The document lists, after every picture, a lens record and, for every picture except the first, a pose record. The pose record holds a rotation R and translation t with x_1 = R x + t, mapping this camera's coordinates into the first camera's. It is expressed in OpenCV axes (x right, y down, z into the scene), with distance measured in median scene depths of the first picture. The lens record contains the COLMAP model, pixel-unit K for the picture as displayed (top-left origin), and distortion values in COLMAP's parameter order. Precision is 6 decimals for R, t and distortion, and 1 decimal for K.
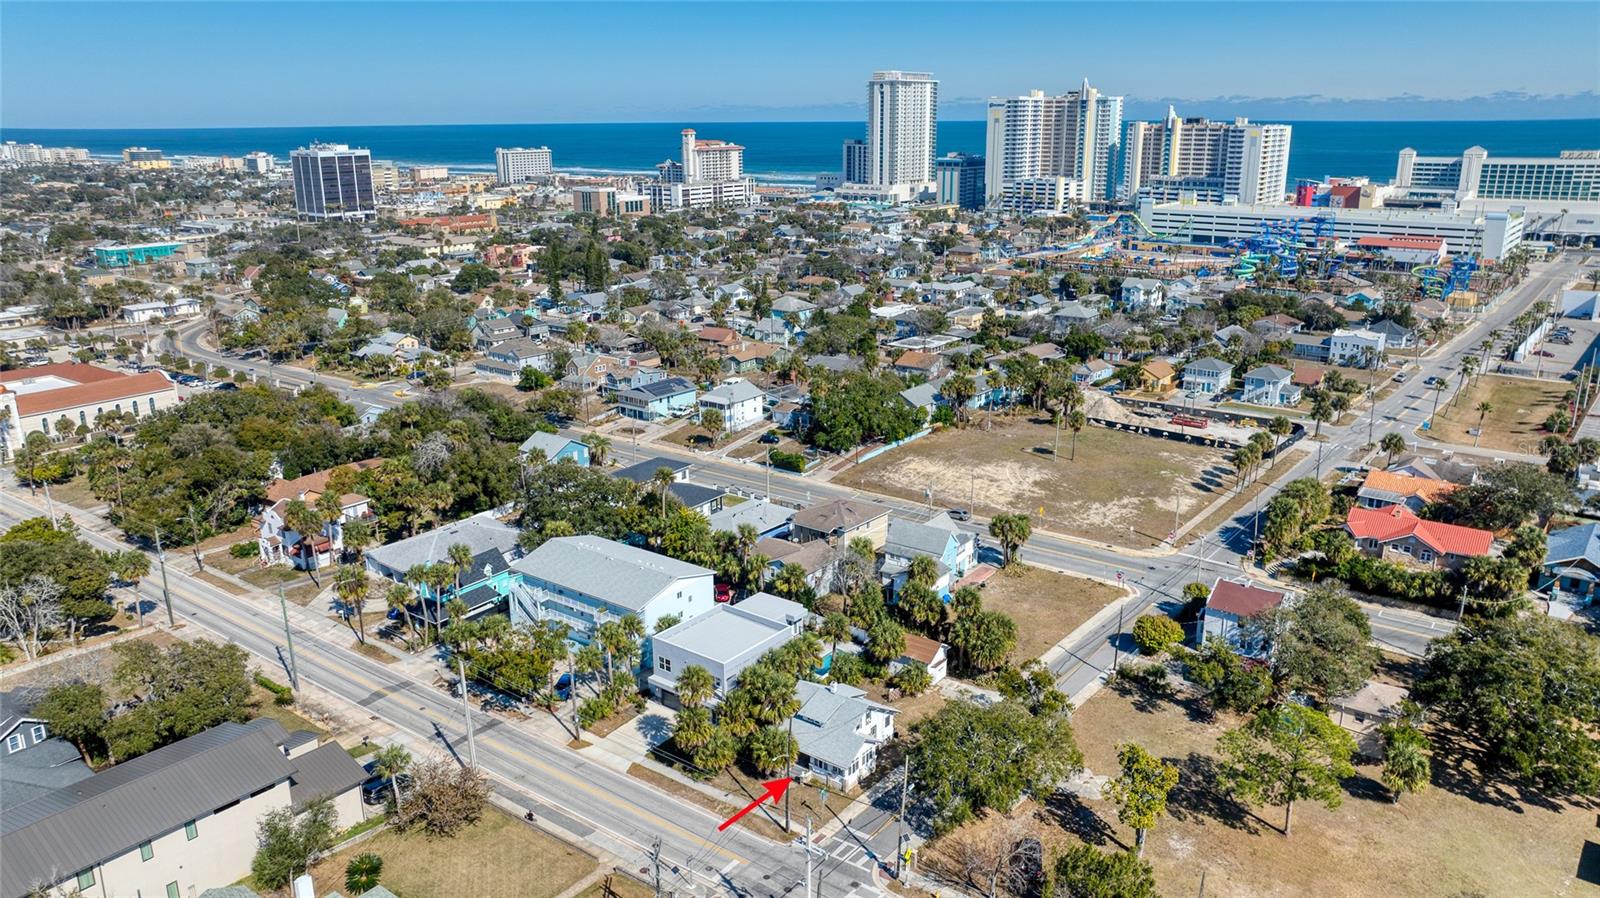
lens RADIAL K [[1118.1, 0, 808.3], [0, 1118.1, 444.0], [0, 0, 1]] dist [-0.036913, 0.031651]
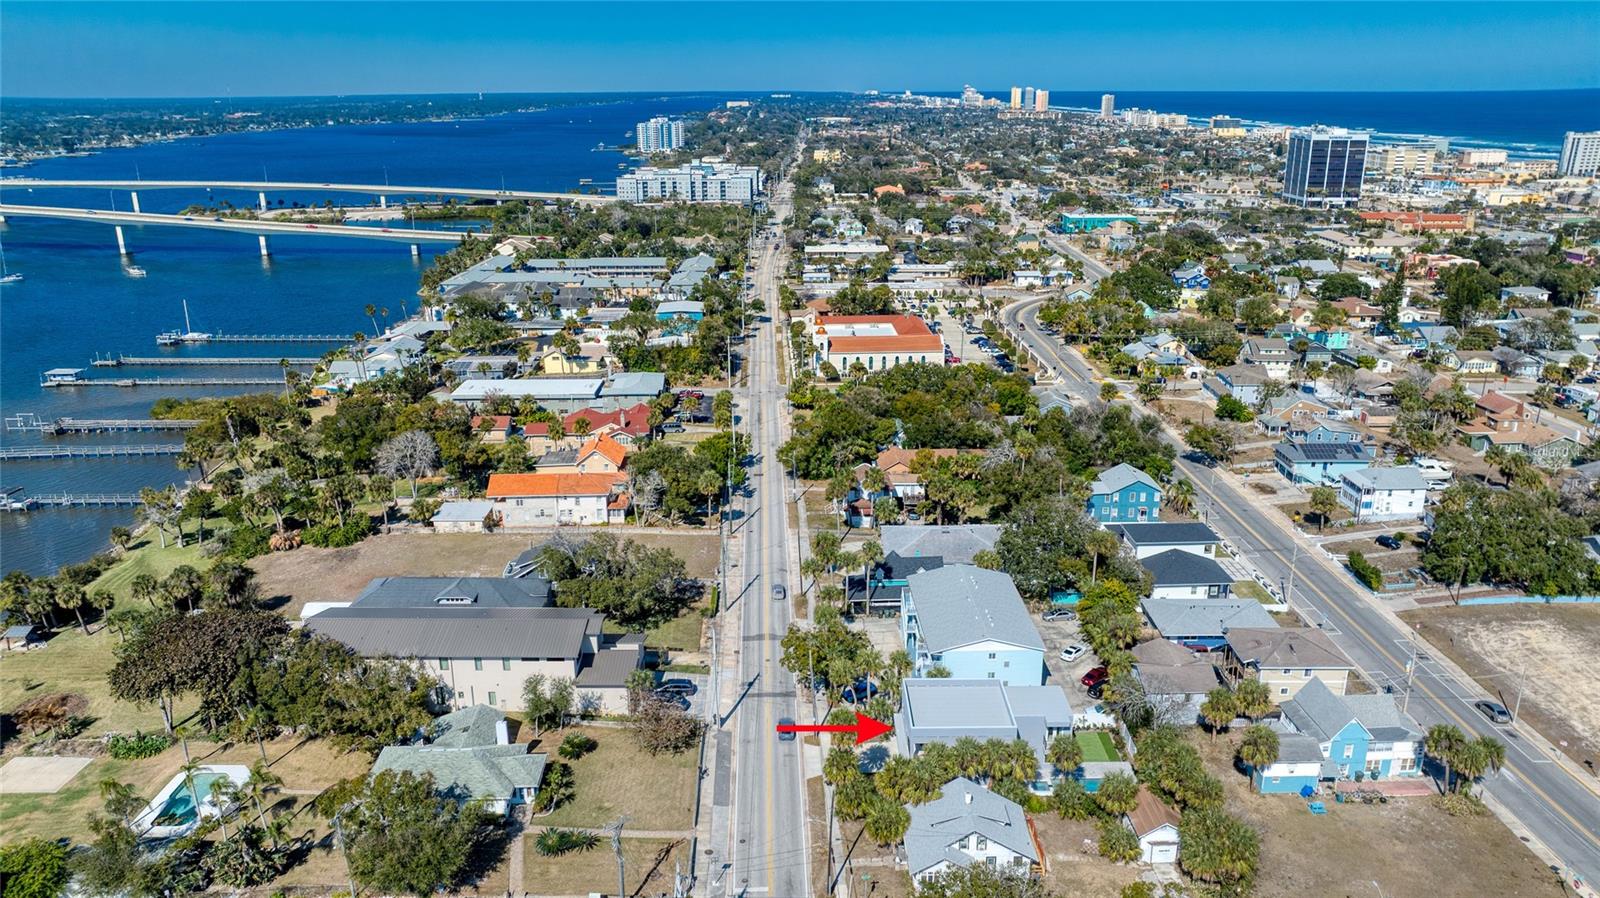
lens RADIAL K [[1118.1, 0, 808.3], [0, 1118.1, 444.0], [0, 0, 1]] dist [-0.036913, 0.031651]
pose [[0.619209, 0.239446, -0.747828, 0.109692], [-0.217860, 0.967370, 0.129351, -0.032333], [0.754399, 0.082826, 0.651170, 0.045564]]
